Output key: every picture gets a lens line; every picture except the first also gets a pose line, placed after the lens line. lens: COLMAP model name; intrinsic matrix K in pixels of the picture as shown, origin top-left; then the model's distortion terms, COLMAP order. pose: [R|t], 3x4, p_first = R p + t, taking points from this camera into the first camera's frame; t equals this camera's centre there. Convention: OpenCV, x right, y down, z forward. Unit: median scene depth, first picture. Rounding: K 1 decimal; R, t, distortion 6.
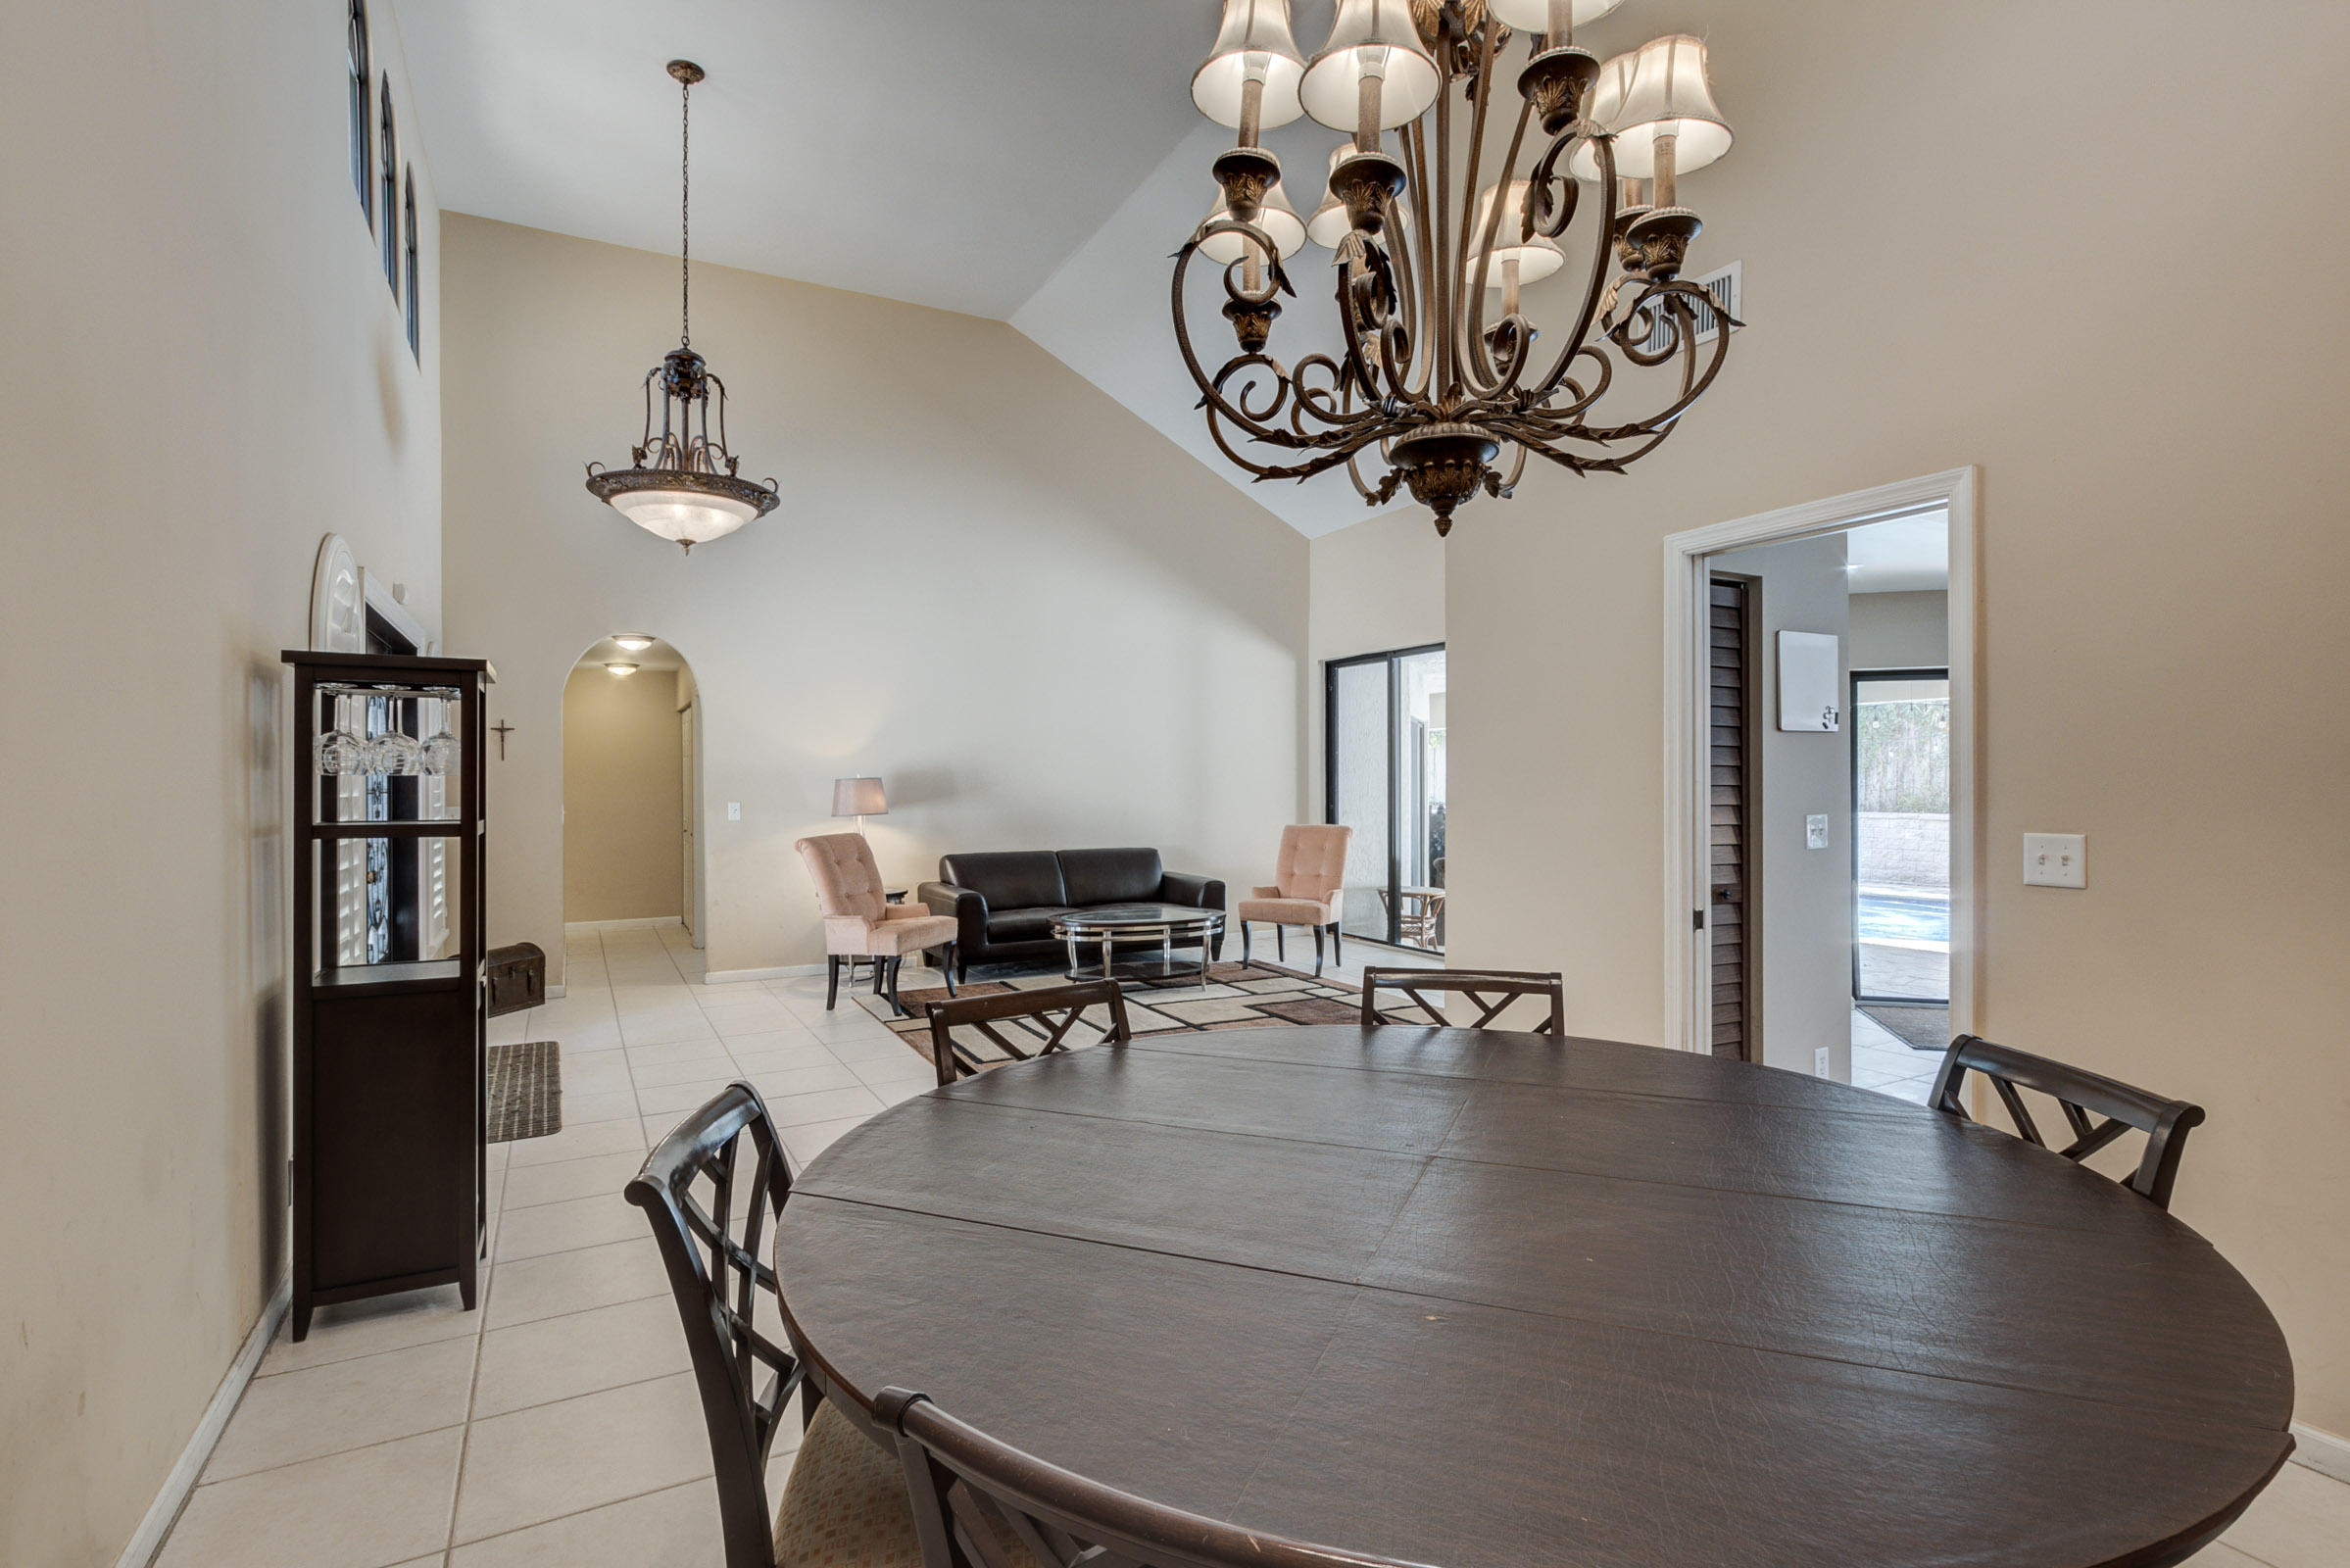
lens RADIAL K [[1108.4, 0, 1166.9], [0, 1108.4, 779.3], [0, 0, 1]] dist [-0.018485, 0.004190]
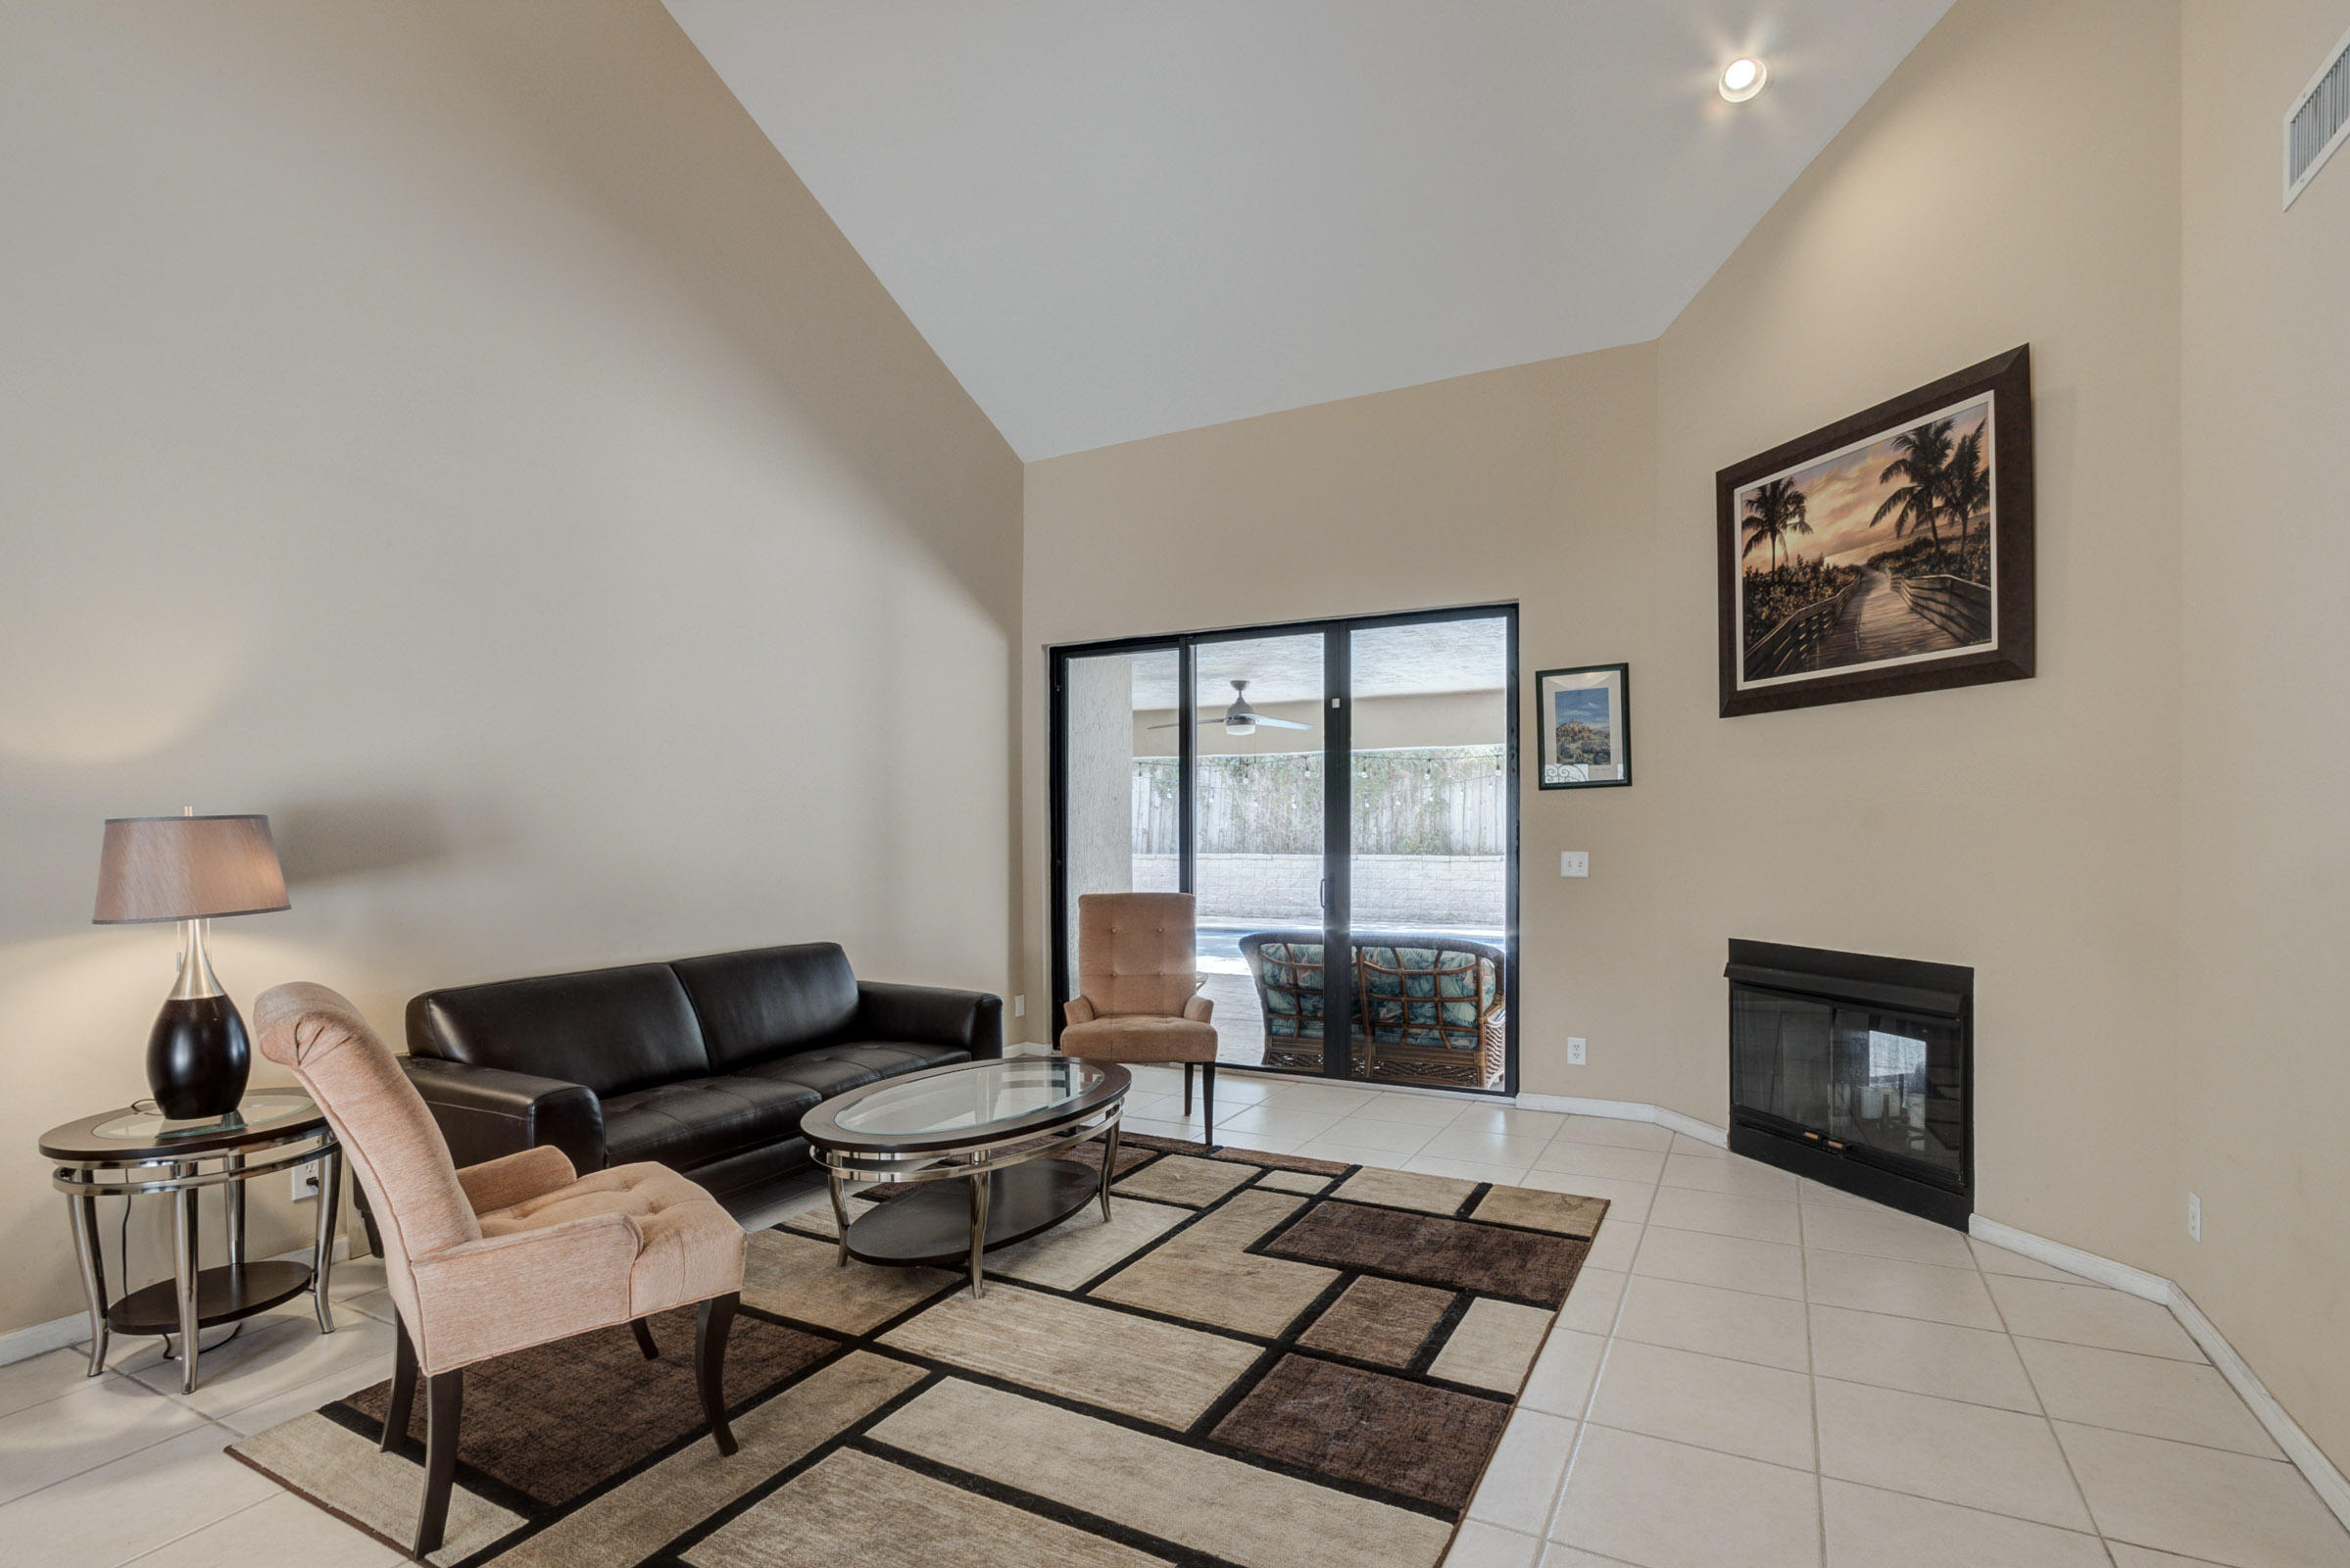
lens RADIAL K [[1108.4, 0, 1209.9], [0, 1108.4, 830.1], [0, 0, 1]] dist [-0.018485, 0.004190]
pose [[0.823520, -0.004061, 0.567273, -0.192390], [0.001852, 0.999988, 0.004470, 0.002593], [-0.567285, -0.002631, 0.823518, 0.466082]]
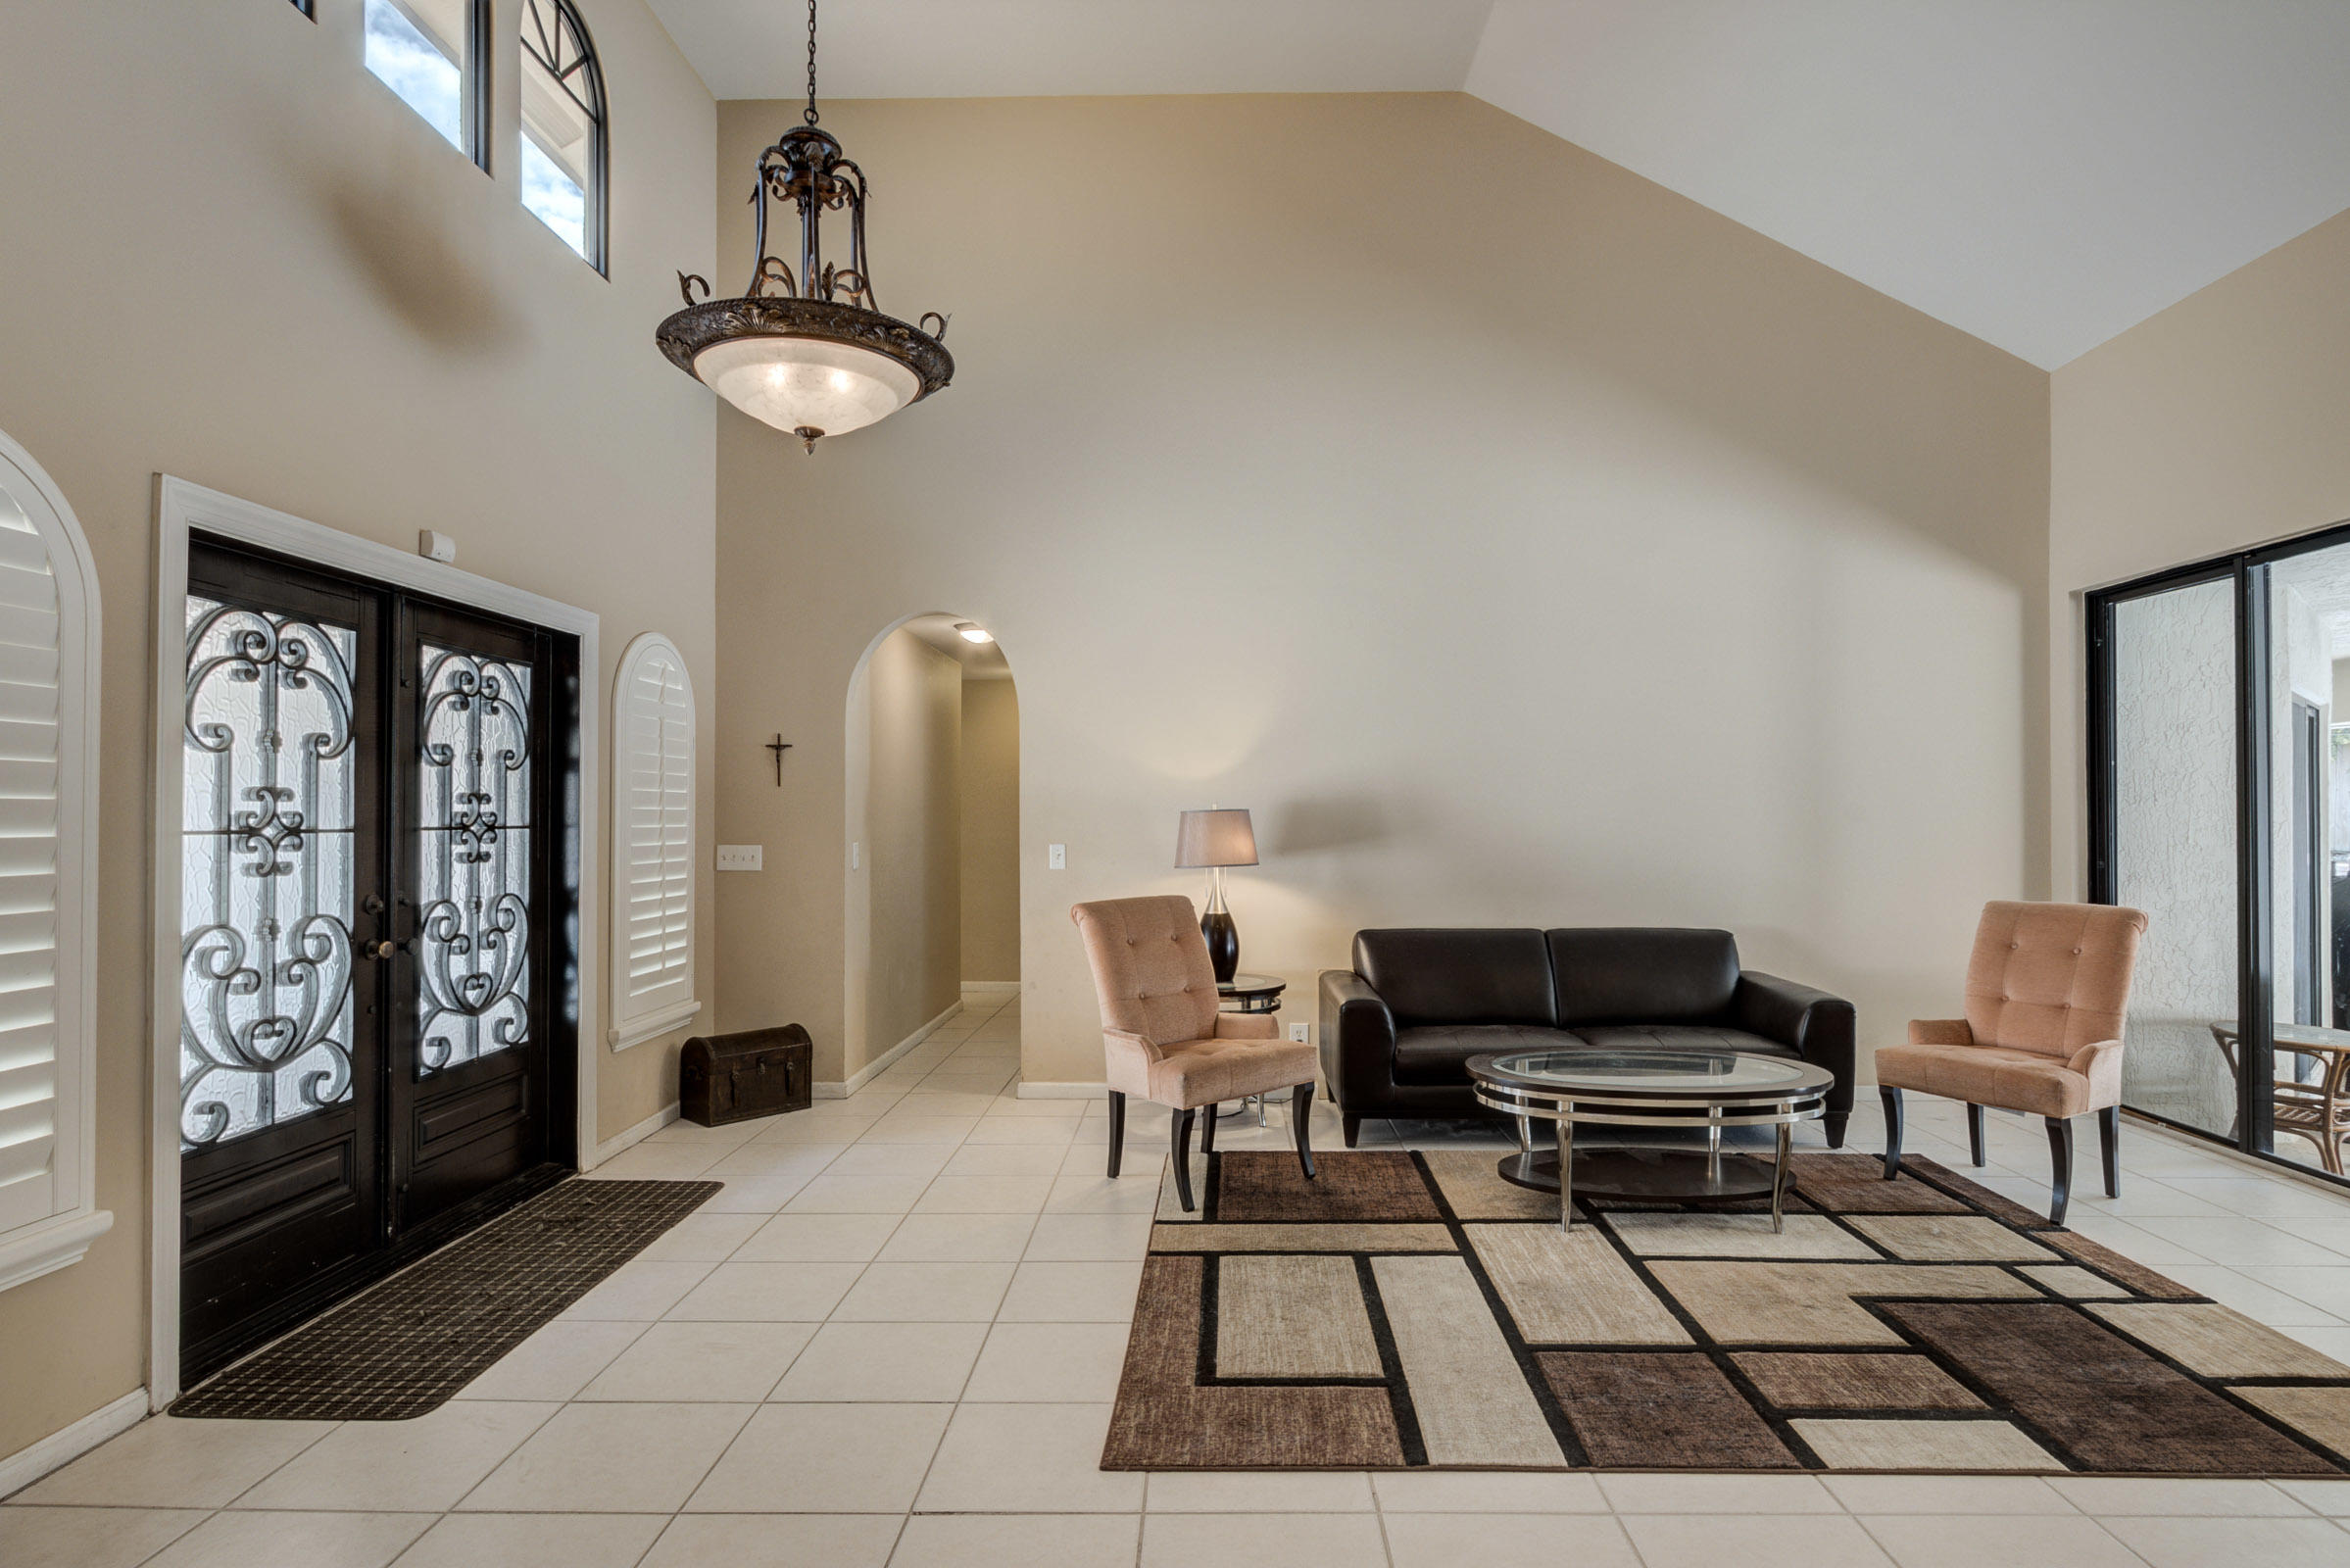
lens RADIAL K [[1229.8, 0, 1191.0], [0, 1229.8, 799.0], [0, 0, 1]] dist [-0.007450, 0.000980]
pose [[0.875482, -0.002394, -0.483245, 0.060230], [-0.002152, 0.999958, -0.008853, -0.000841], [0.483246, 0.008790, 0.875440, 0.327714]]
